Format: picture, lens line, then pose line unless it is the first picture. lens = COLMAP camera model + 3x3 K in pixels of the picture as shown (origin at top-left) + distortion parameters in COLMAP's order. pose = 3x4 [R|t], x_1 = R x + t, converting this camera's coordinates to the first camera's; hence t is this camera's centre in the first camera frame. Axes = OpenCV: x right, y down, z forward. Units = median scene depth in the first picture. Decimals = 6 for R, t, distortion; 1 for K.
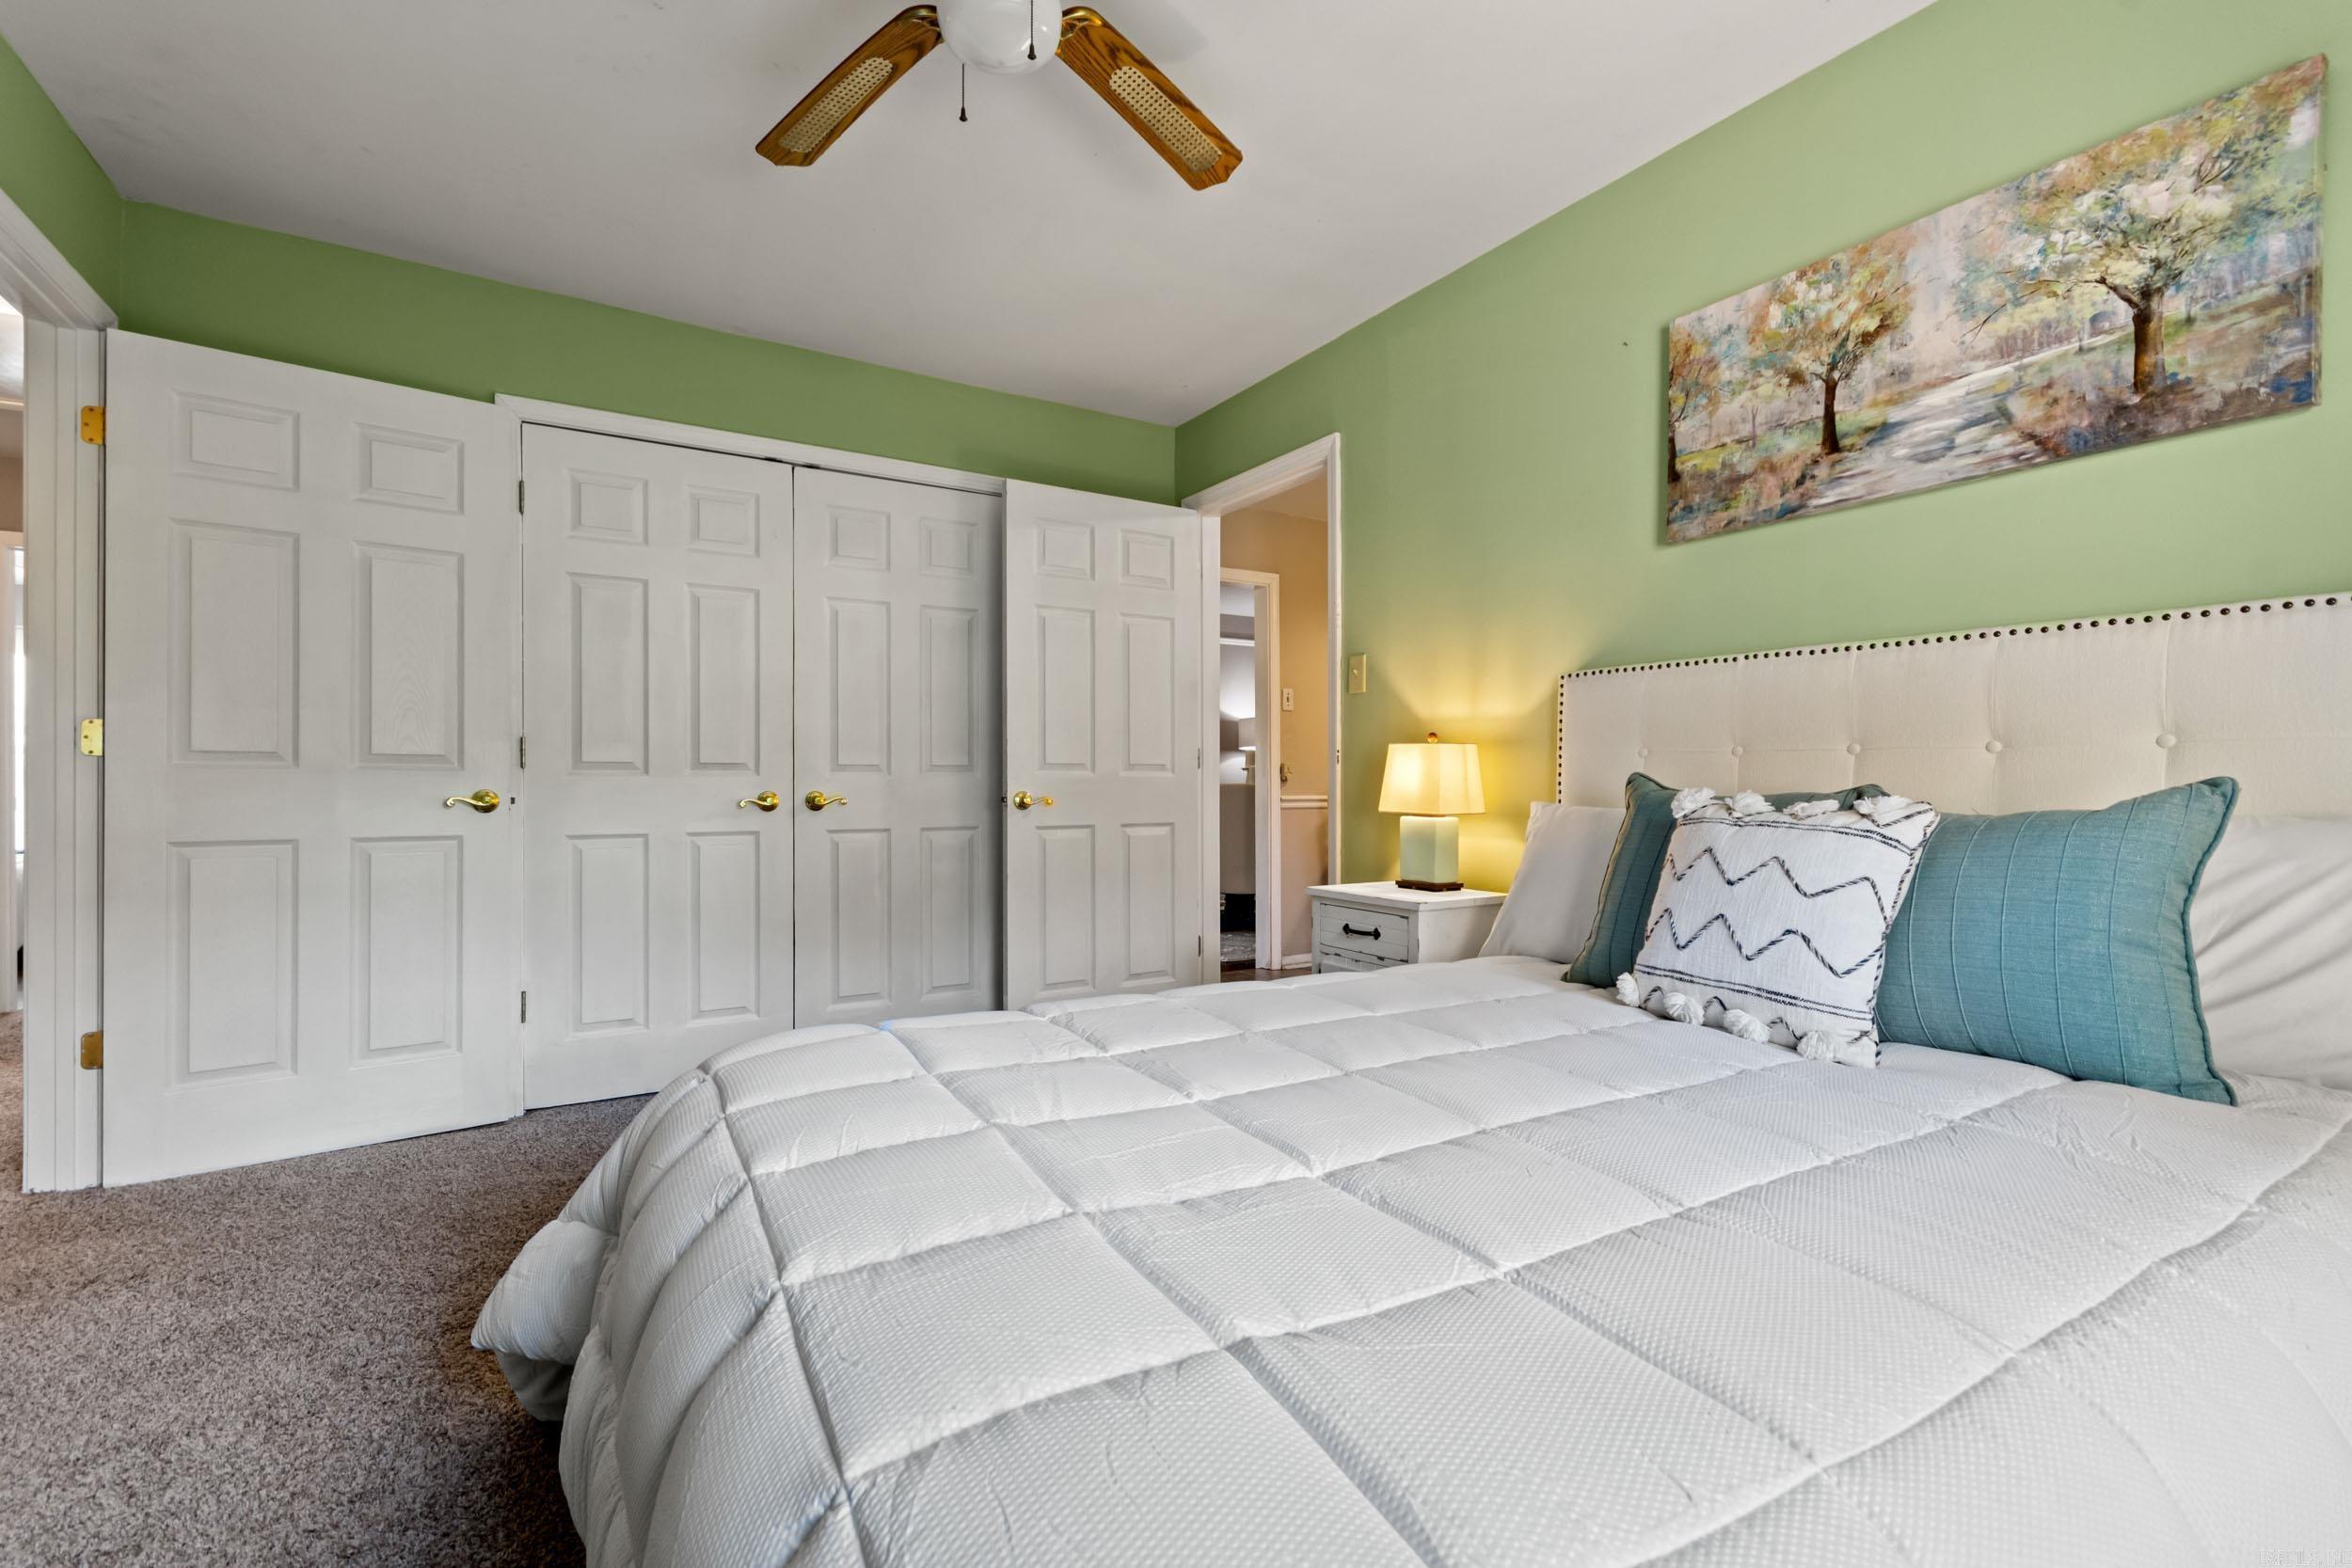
lens RADIAL K [[1029.6, 0, 1181.2], [0, 1029.6, 793.1], [0, 0, 1]] dist [0.005107, -0.000136]
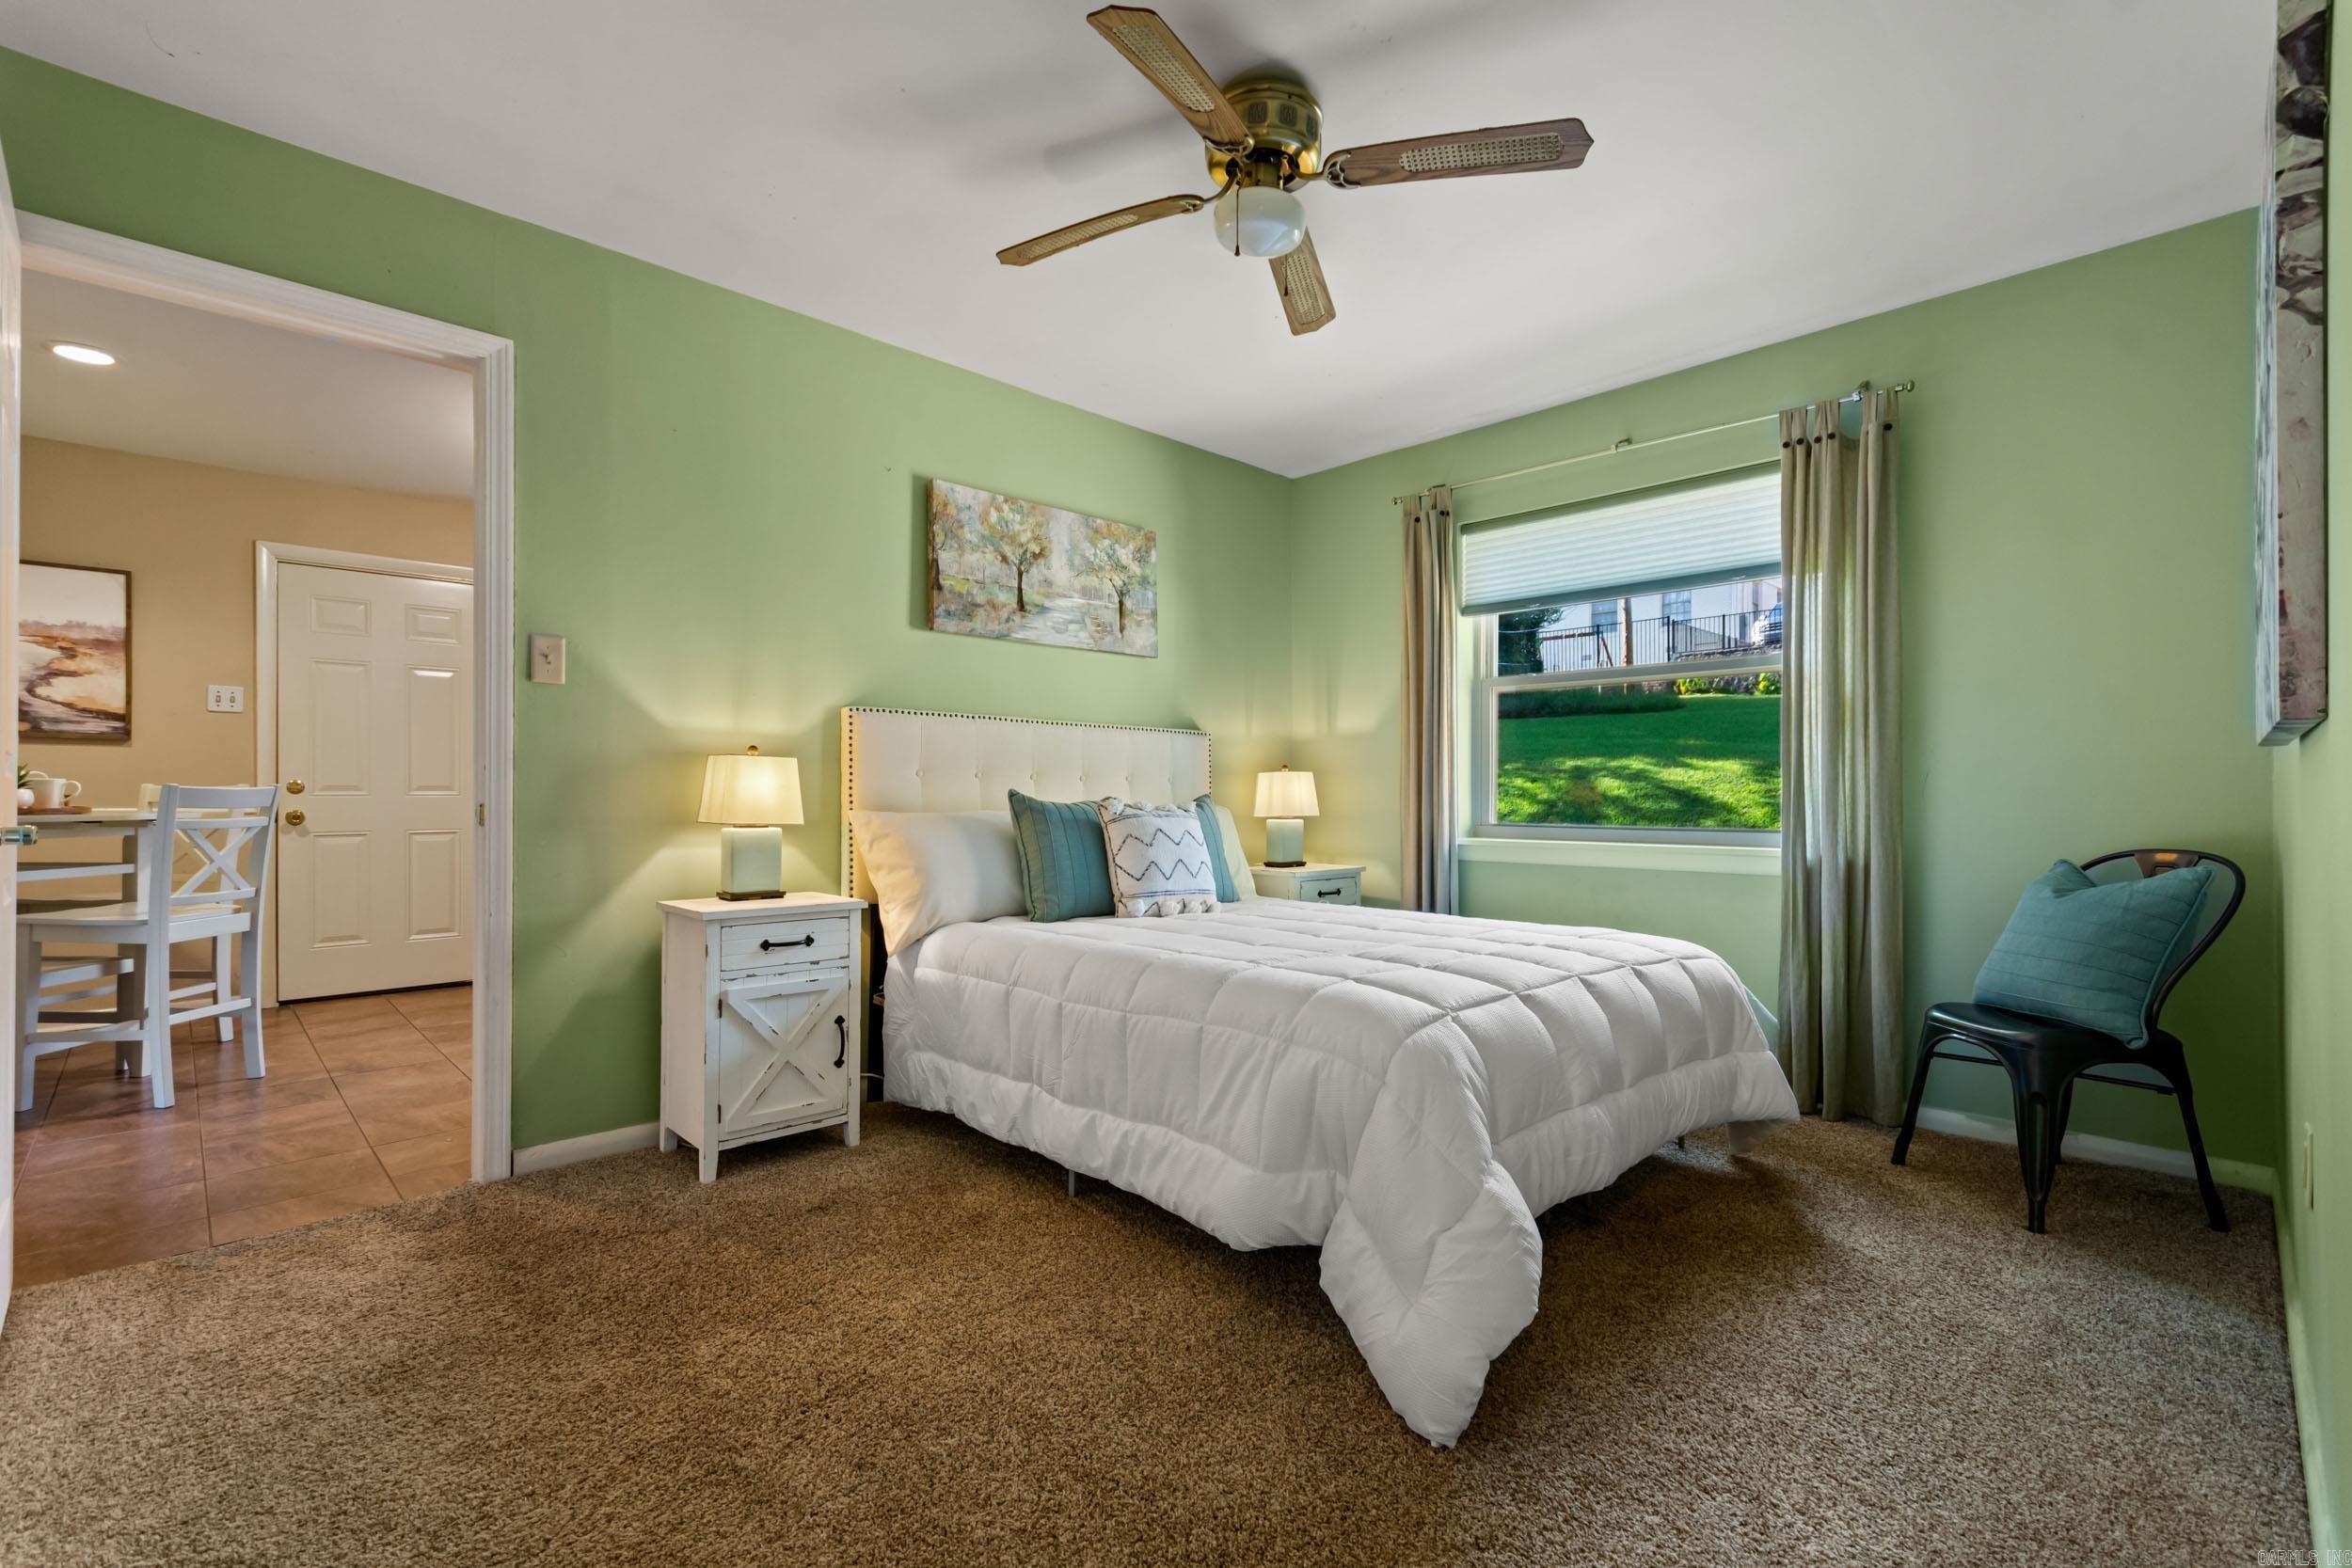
lens RADIAL K [[1044.8, 0, 1180.9], [0, 1044.8, 795.5], [0, 0, 1]] dist [0.003881, -0.000250]
pose [[-0.212498, -0.005194, 0.977148, -1.197021], [0.003237, 0.999977, 0.006019, -0.019381], [-0.977156, 0.004442, -0.212476, 1.113577]]
